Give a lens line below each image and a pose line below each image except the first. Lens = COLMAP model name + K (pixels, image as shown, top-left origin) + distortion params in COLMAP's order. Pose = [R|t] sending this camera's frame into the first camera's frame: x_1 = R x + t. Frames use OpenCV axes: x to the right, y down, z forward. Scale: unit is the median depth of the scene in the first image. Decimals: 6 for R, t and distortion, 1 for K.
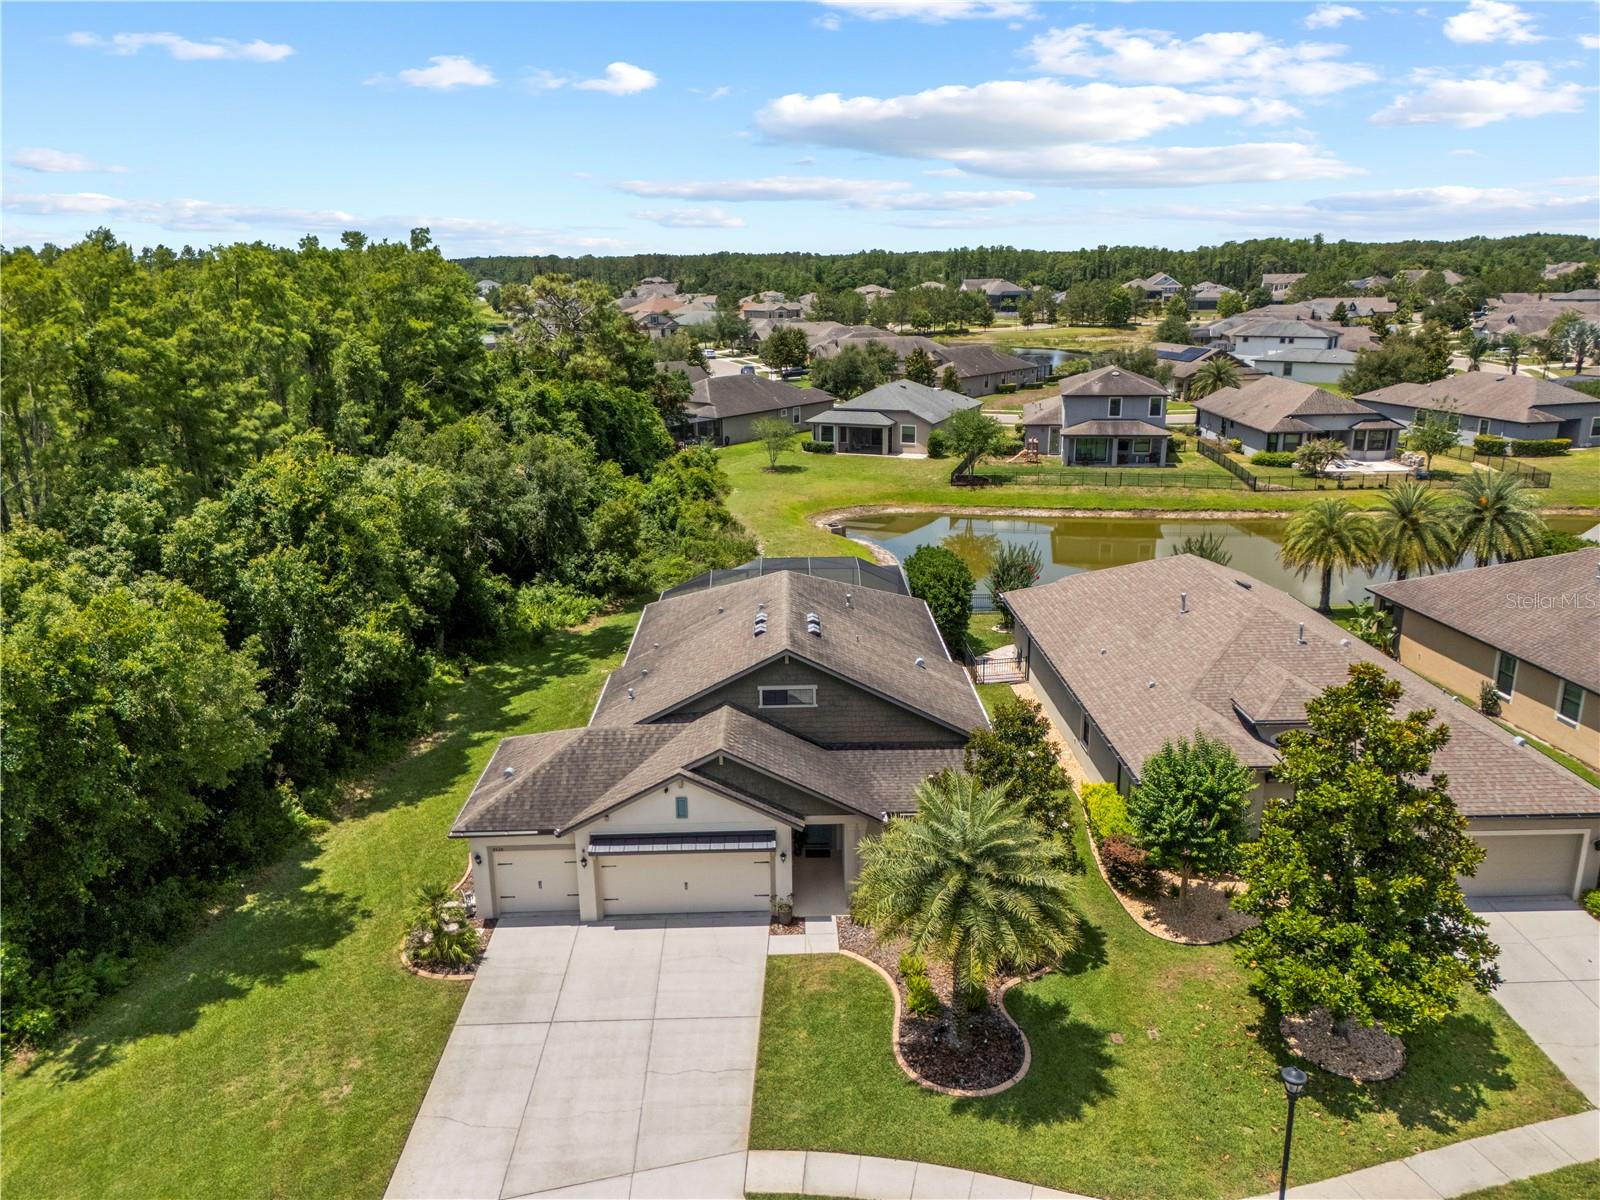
lens RADIAL K [[1164.9, 0, 800.0], [0, 1164.9, 600.0], [0, 0, 1]] dist [0.075417, -0.065718]
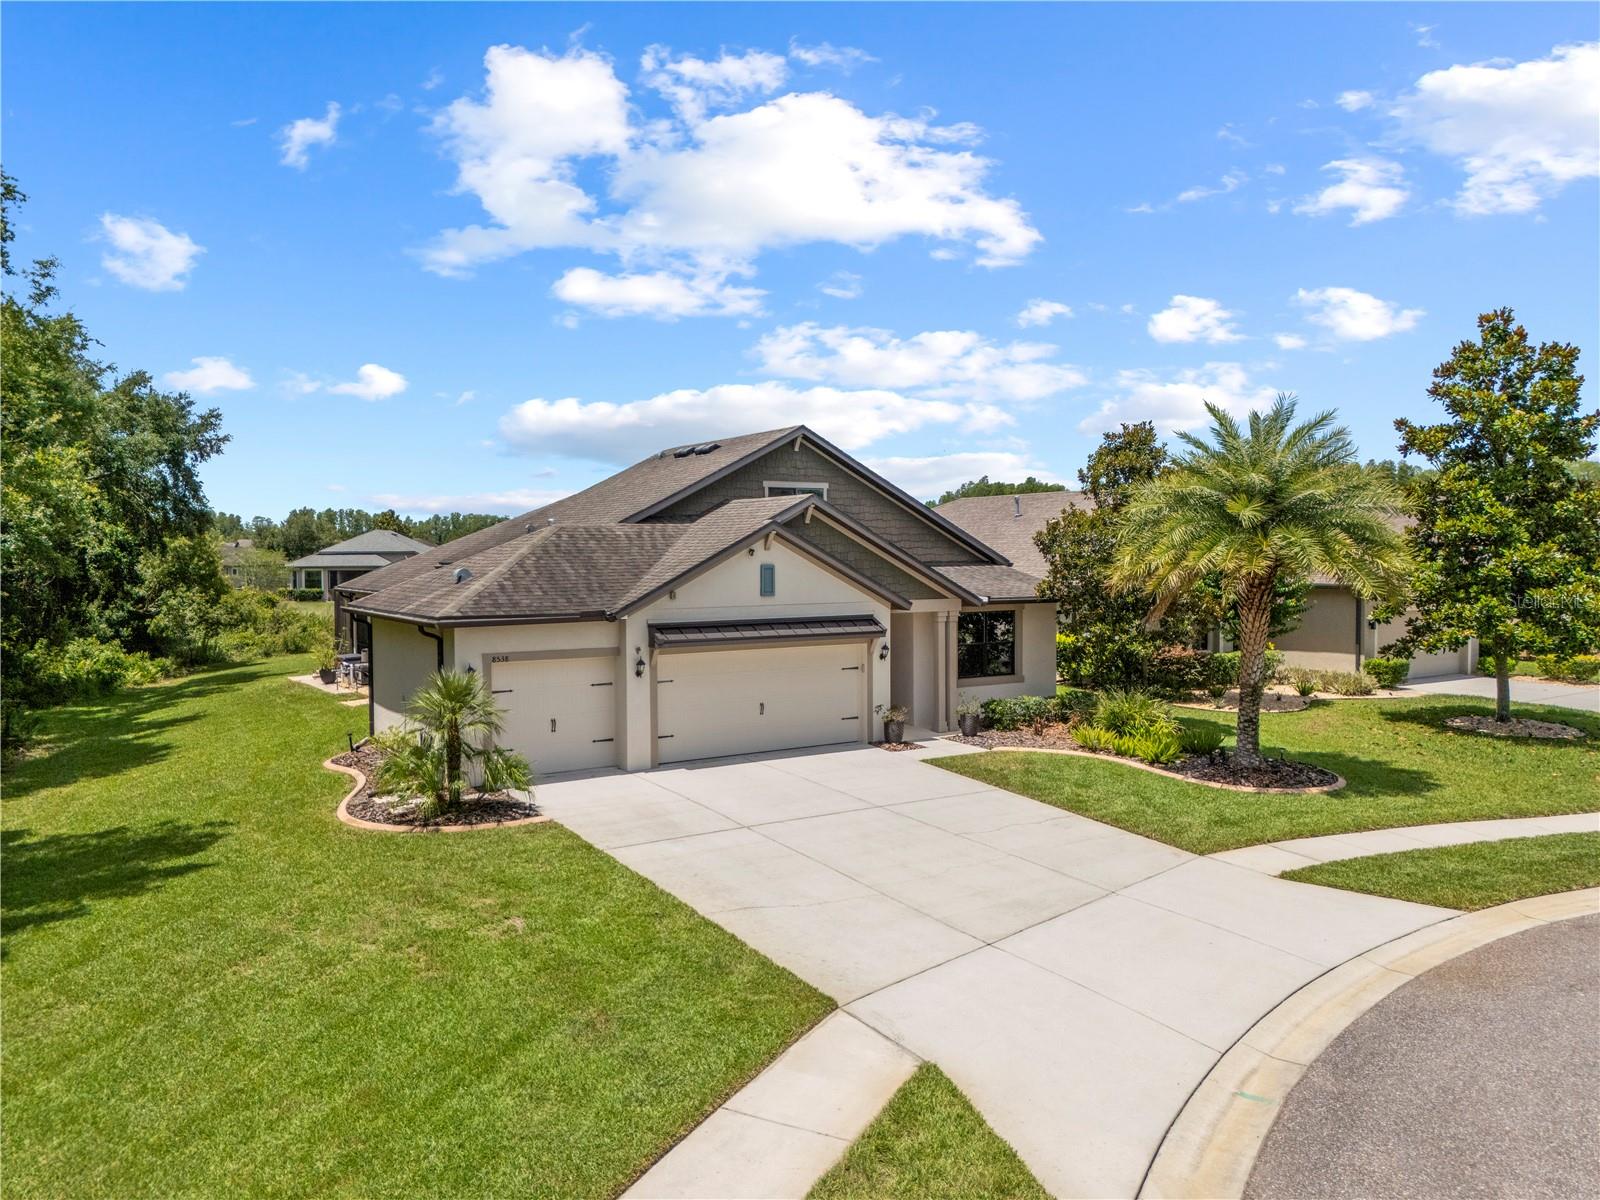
lens RADIAL K [[1144.5, 0, 802.9], [0, 1144.5, 677.5], [0, 0, 1]] dist [0.052063, 0.004974]
pose [[0.847943, -0.043261, 0.528320, -0.192022], [0.134415, 0.981638, -0.135352, 0.141549], [-0.512763, 0.185784, 0.838188, 0.181538]]
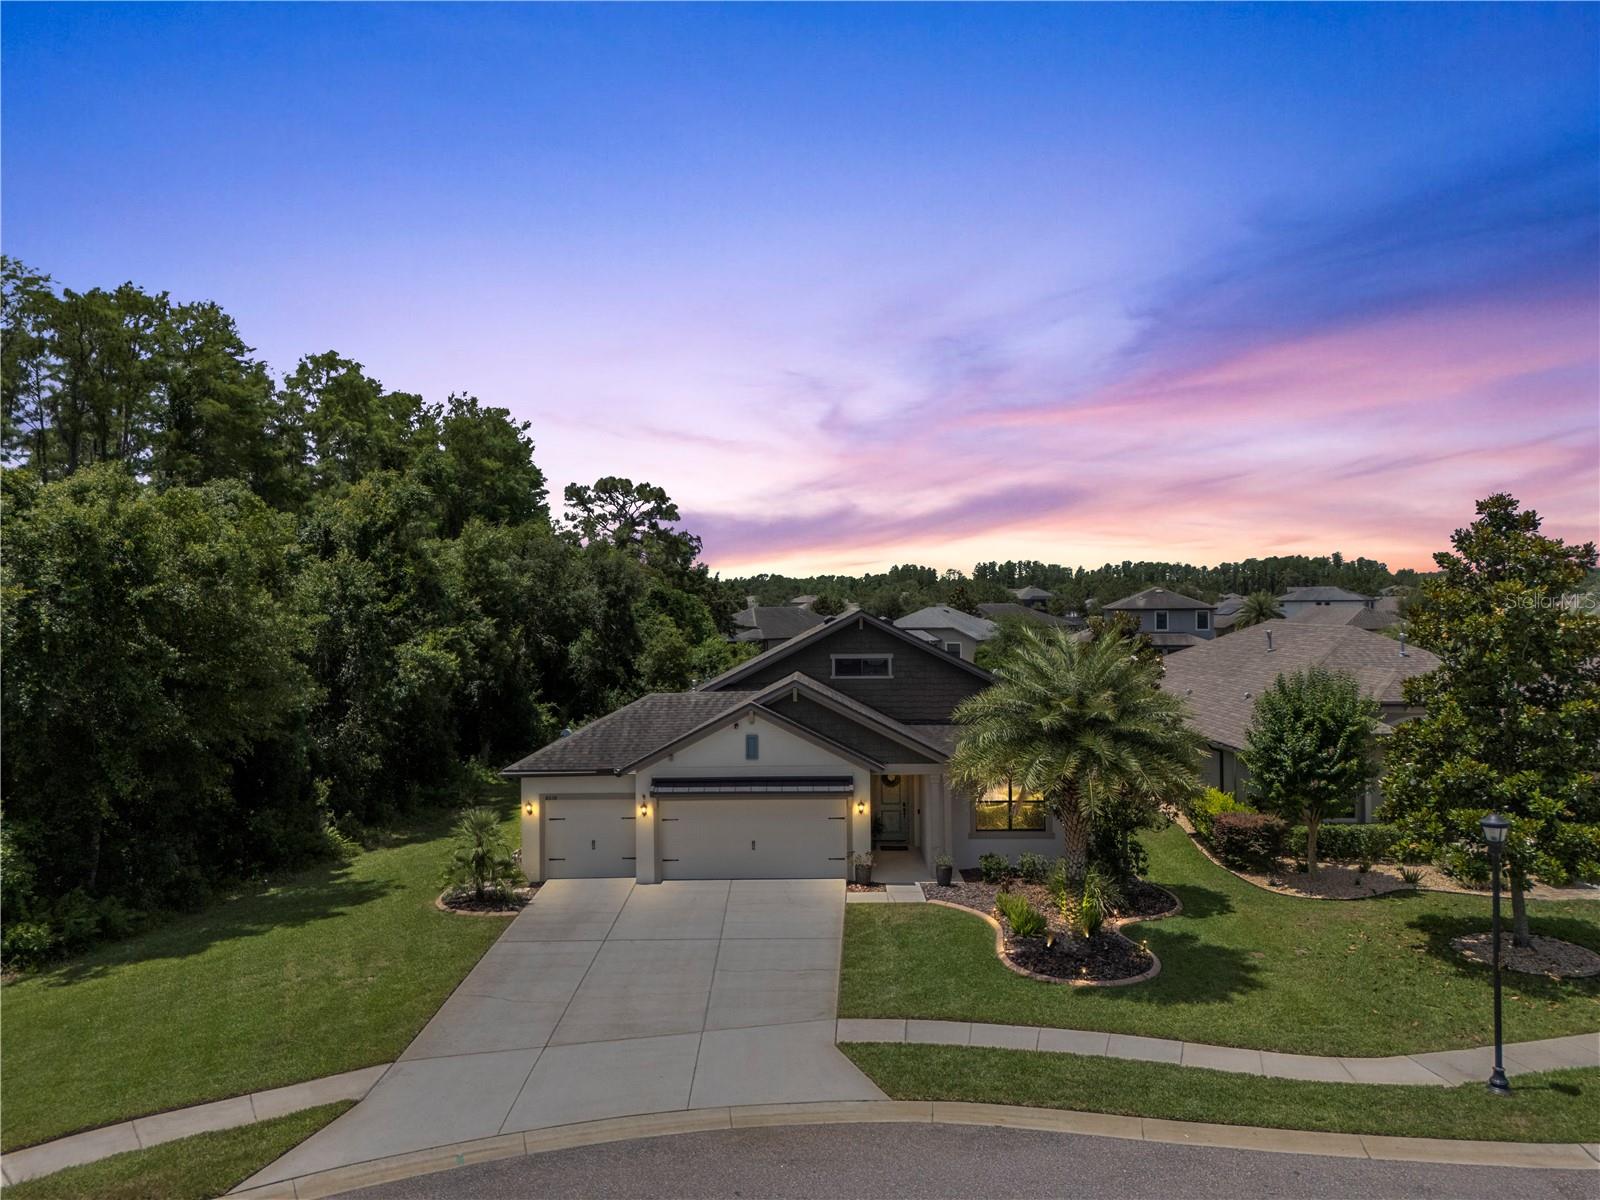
lens RADIAL K [[1164.9, 0, 800.0], [0, 1164.9, 600.0], [0, 0, 1]] dist [0.075417, -0.065718]
pose [[0.999571, 0.005679, -0.028723, -0.015977], [-0.013275, 0.962285, -0.271721, 0.135352], [0.026097, 0.271986, 0.961947, 0.034818]]
